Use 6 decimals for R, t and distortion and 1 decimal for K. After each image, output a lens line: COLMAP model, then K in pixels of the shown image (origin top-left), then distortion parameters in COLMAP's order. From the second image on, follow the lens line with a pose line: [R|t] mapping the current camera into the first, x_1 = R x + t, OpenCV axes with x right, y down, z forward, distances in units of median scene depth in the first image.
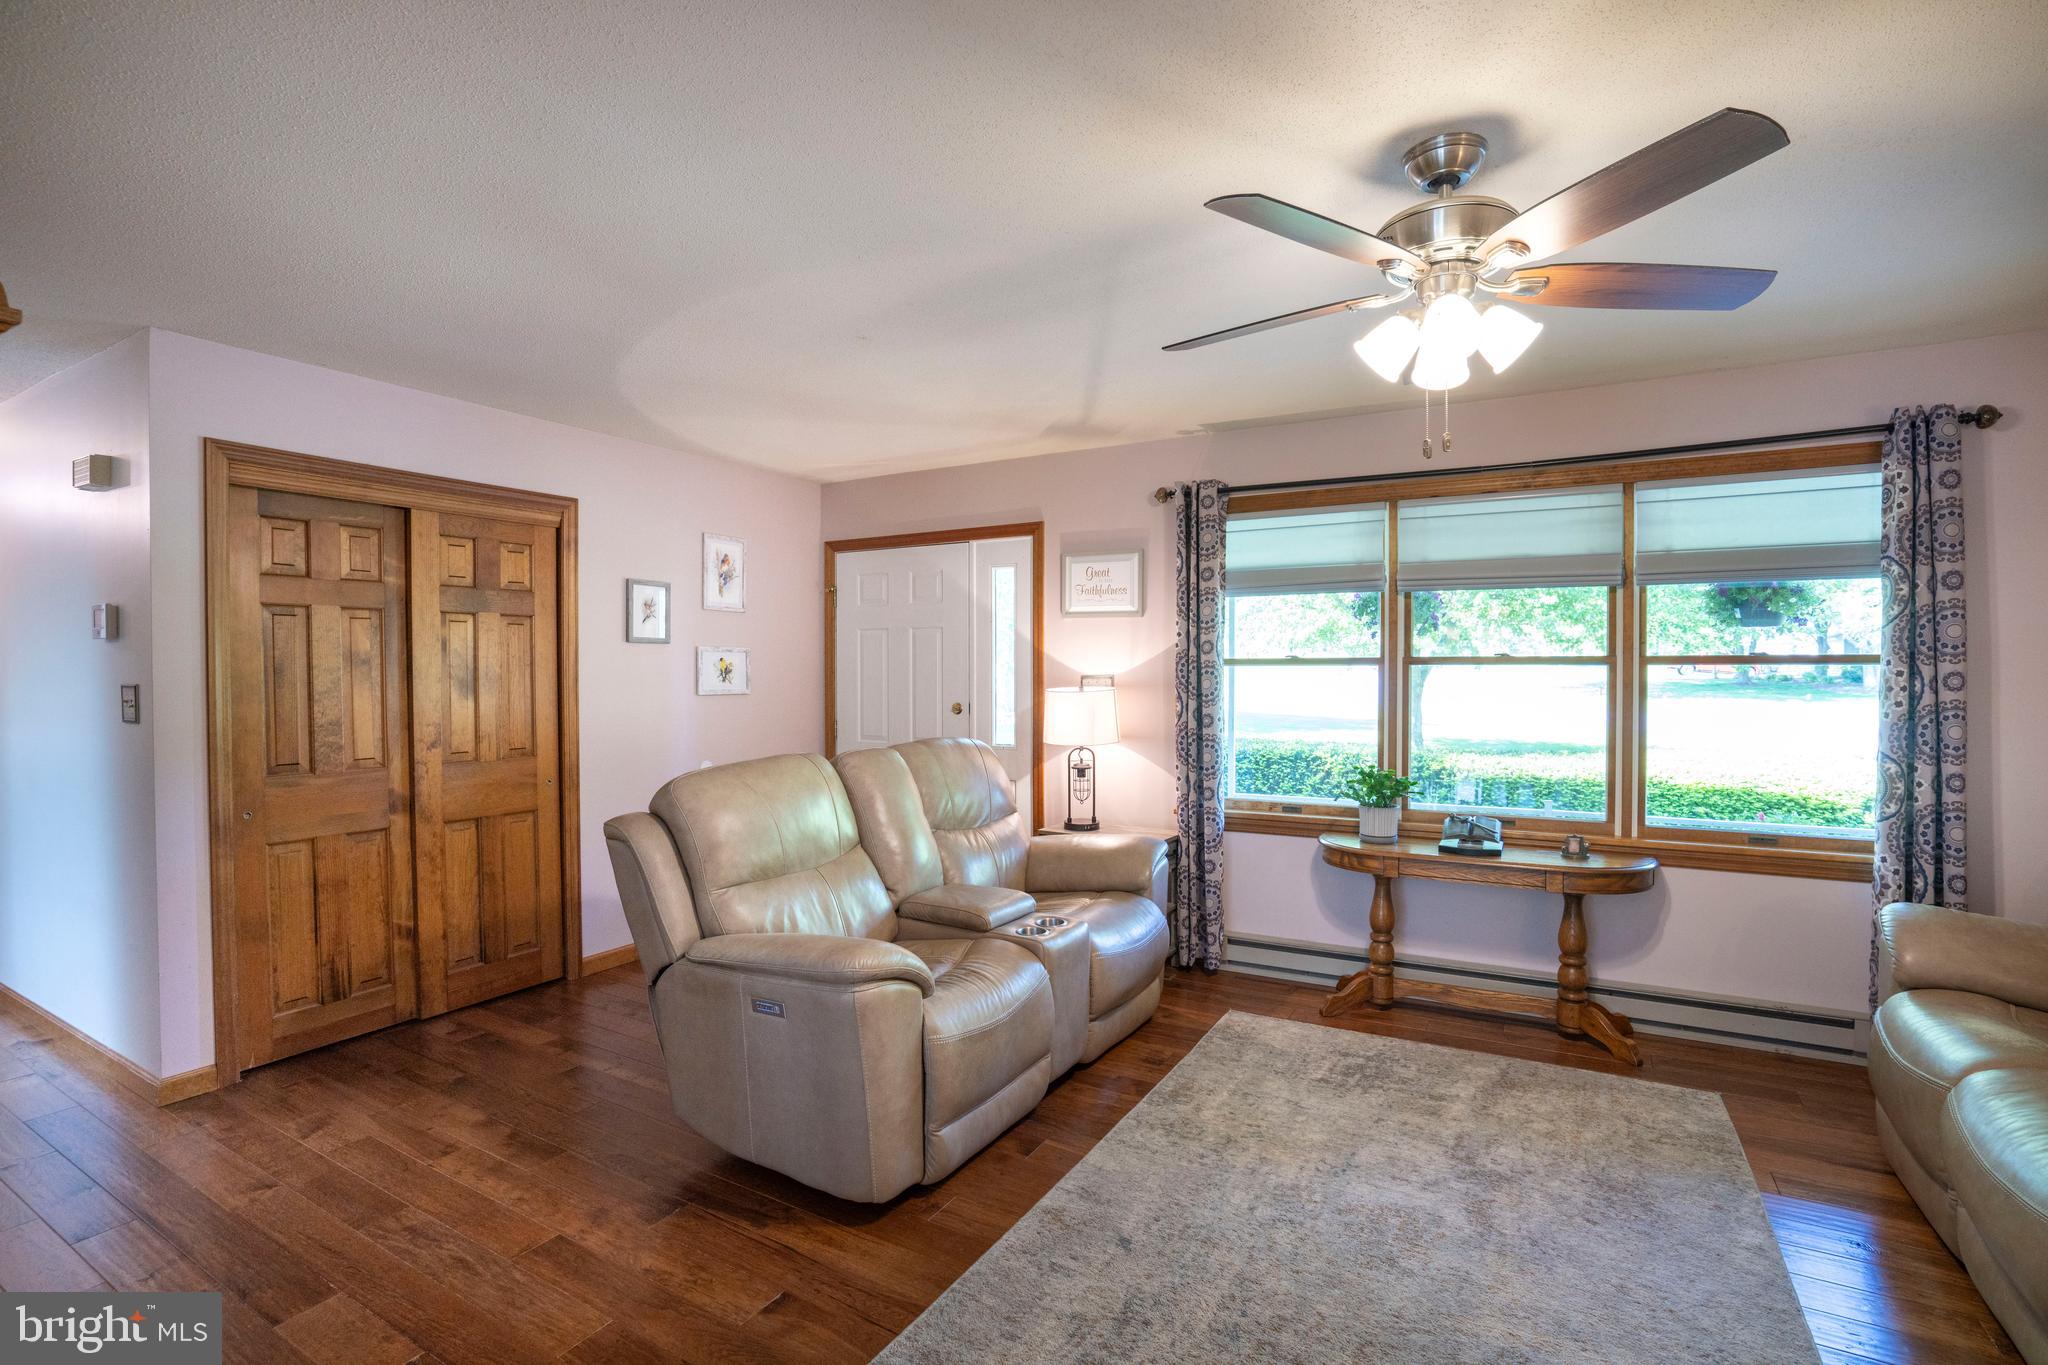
lens RADIAL K [[938.5, 0, 1024.0], [0, 938.5, 682.5], [0, 0, 1]] dist [-0.061947, 0.020478]
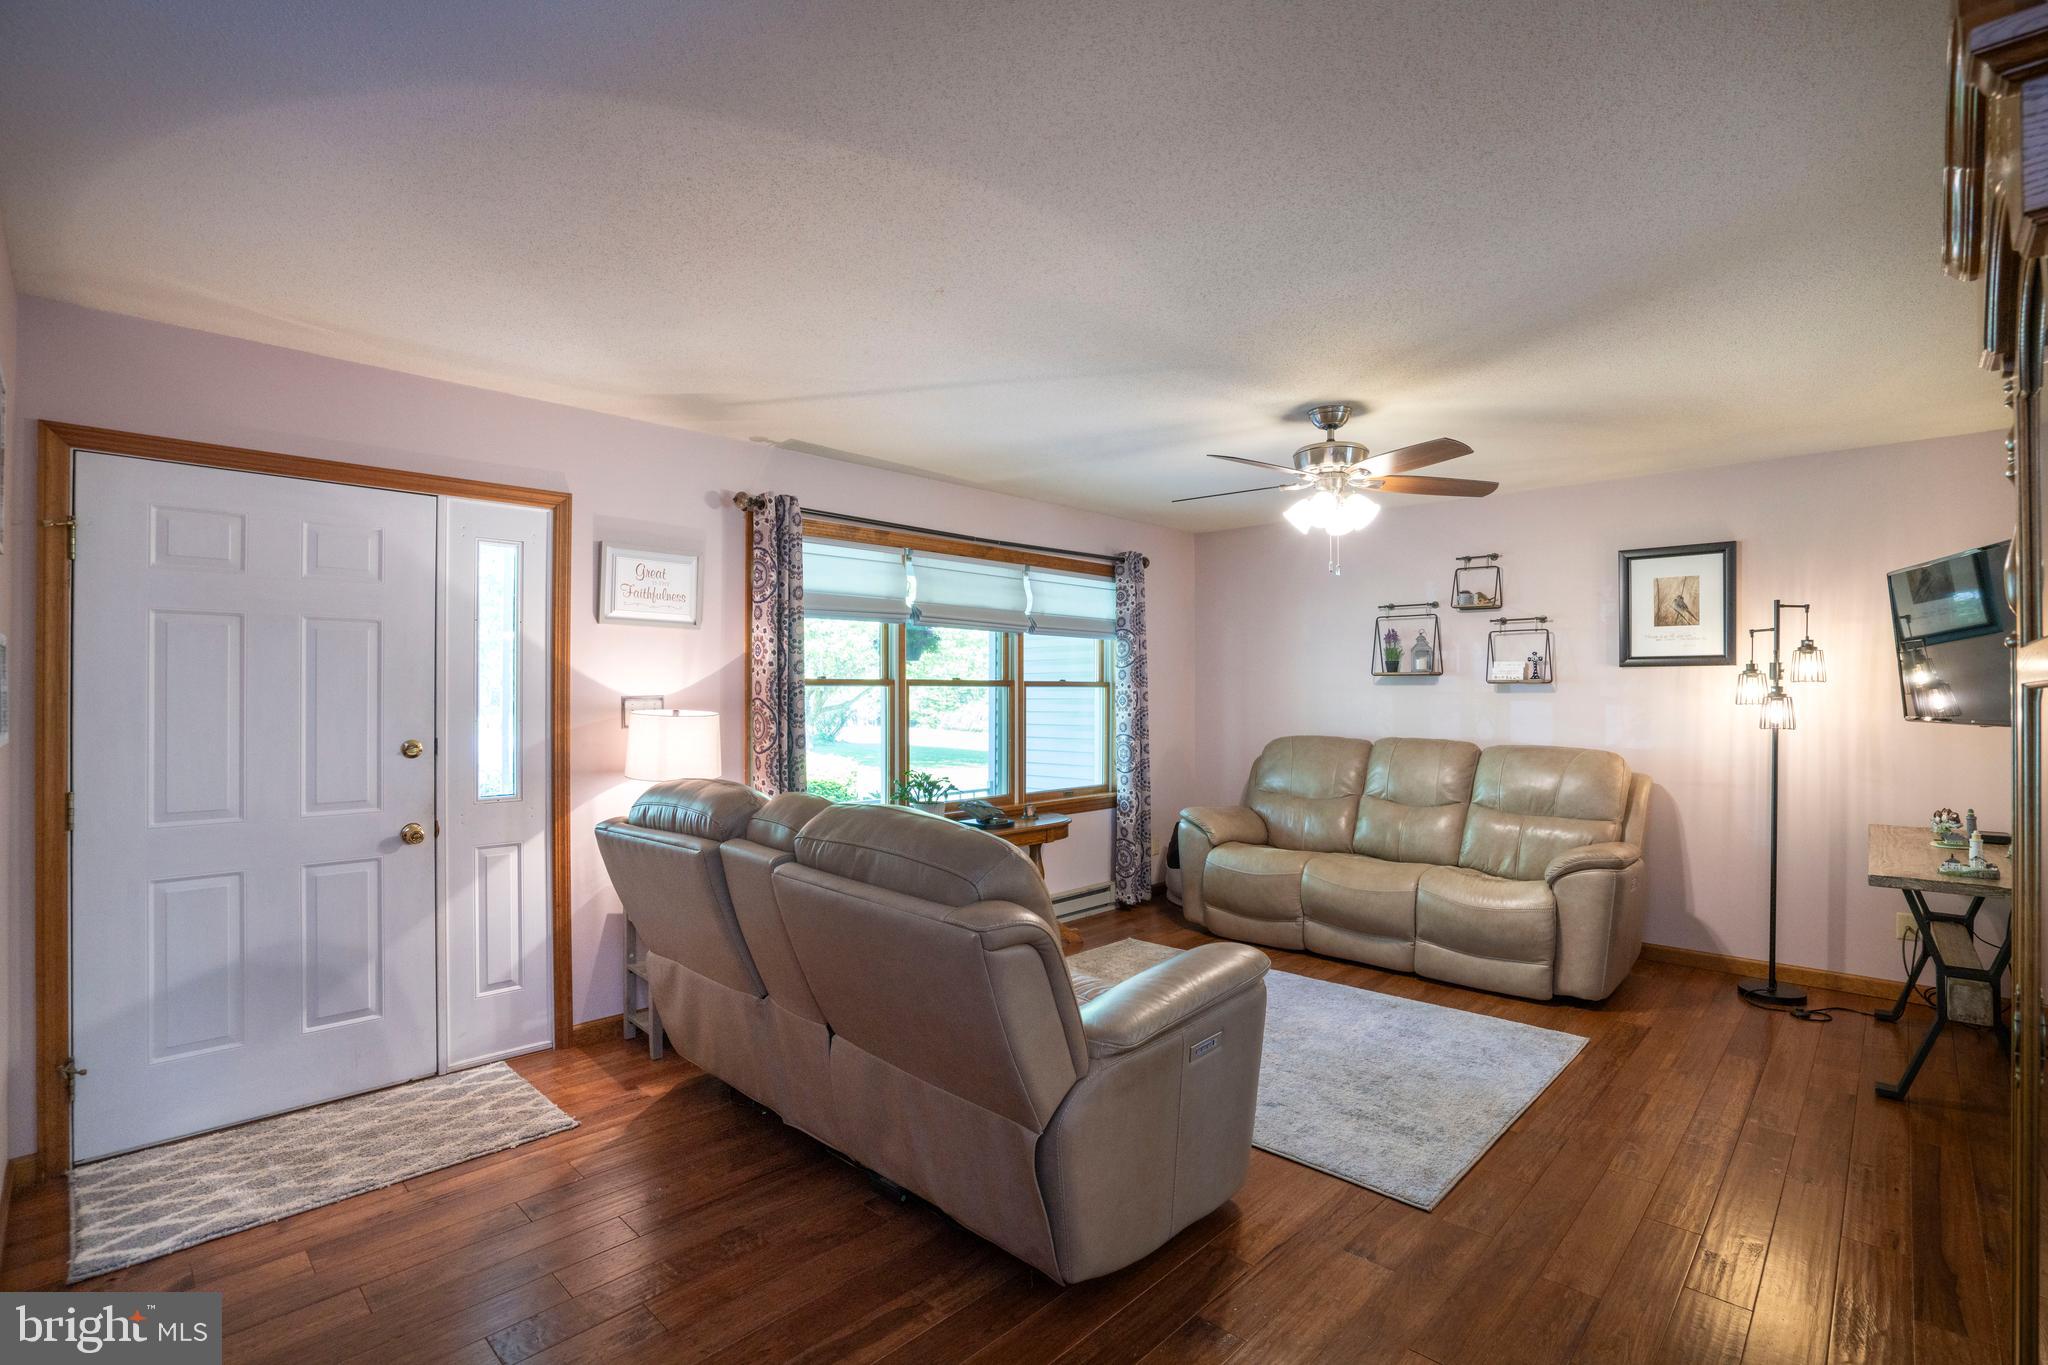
lens RADIAL K [[938.5, 0, 1024.0], [0, 938.5, 682.5], [0, 0, 1]] dist [-0.061947, 0.020478]
pose [[0.254991, 0.007901, 0.966911, -0.640401], [0.009229, 0.999901, -0.010604, -0.008407], [-0.966899, 0.011628, 0.254893, 0.478511]]
